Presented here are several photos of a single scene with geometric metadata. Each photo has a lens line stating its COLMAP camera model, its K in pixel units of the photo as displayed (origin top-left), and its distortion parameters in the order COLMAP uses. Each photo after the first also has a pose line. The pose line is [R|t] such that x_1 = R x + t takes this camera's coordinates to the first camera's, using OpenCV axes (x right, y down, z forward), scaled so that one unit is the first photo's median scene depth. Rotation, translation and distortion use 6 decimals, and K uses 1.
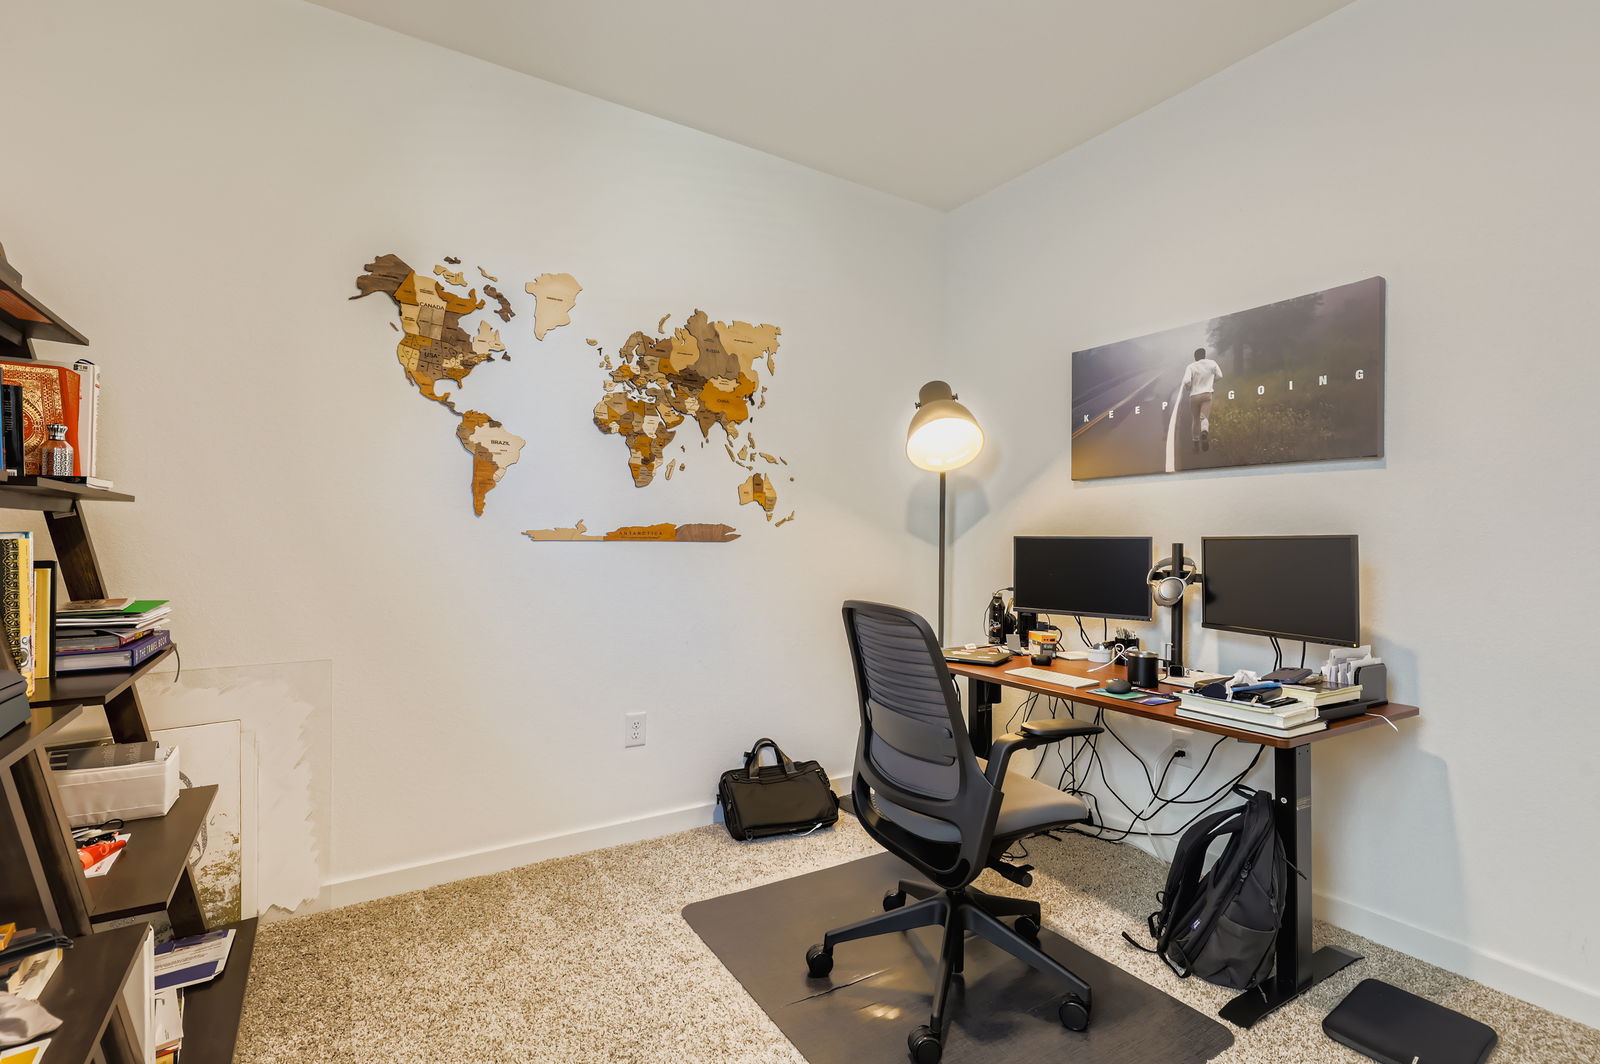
lens RADIAL K [[717.6, 0, 802.3], [0, 717.6, 538.6], [0, 0, 1]] dist [0.003242, -0.002257]
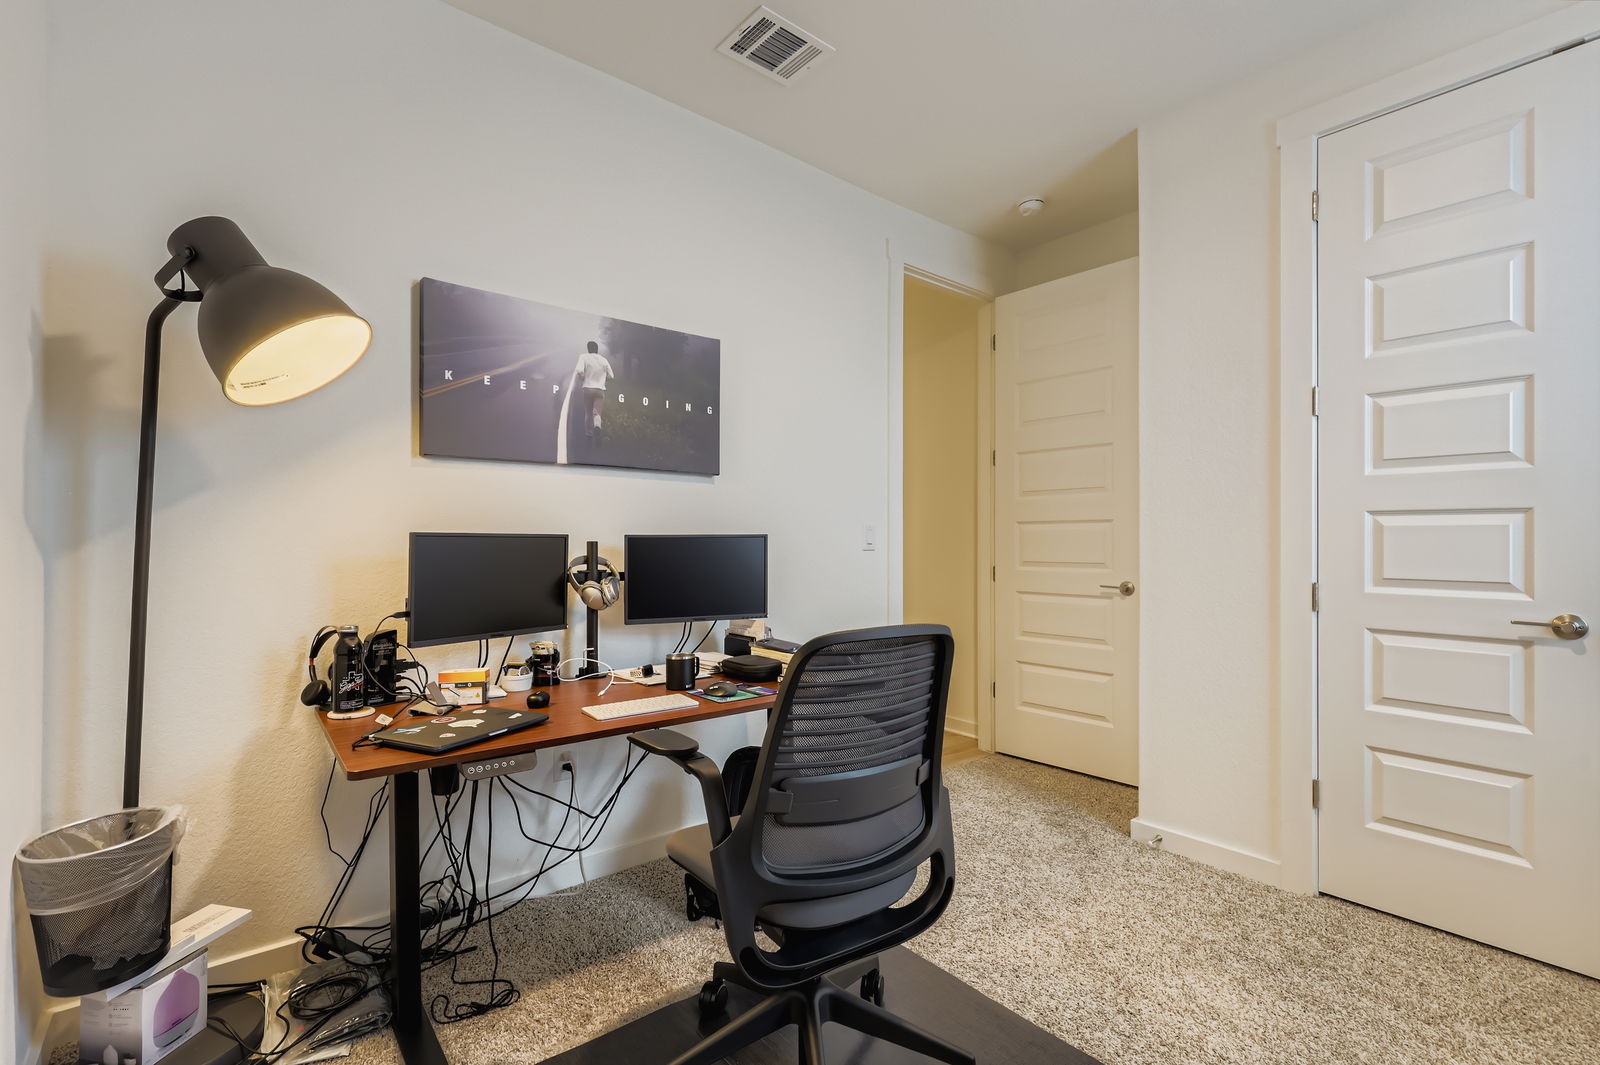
lens RADIAL K [[717.6, 0, 803.6], [0, 717.6, 532.9], [0, 0, 1]] dist [0.003242, -0.002257]
pose [[-0.099296, 0.003700, 0.995051, -0.444127], [-0.008380, 0.999955, -0.004555, -0.003178], [-0.995023, -0.008791, -0.099260, 0.813825]]
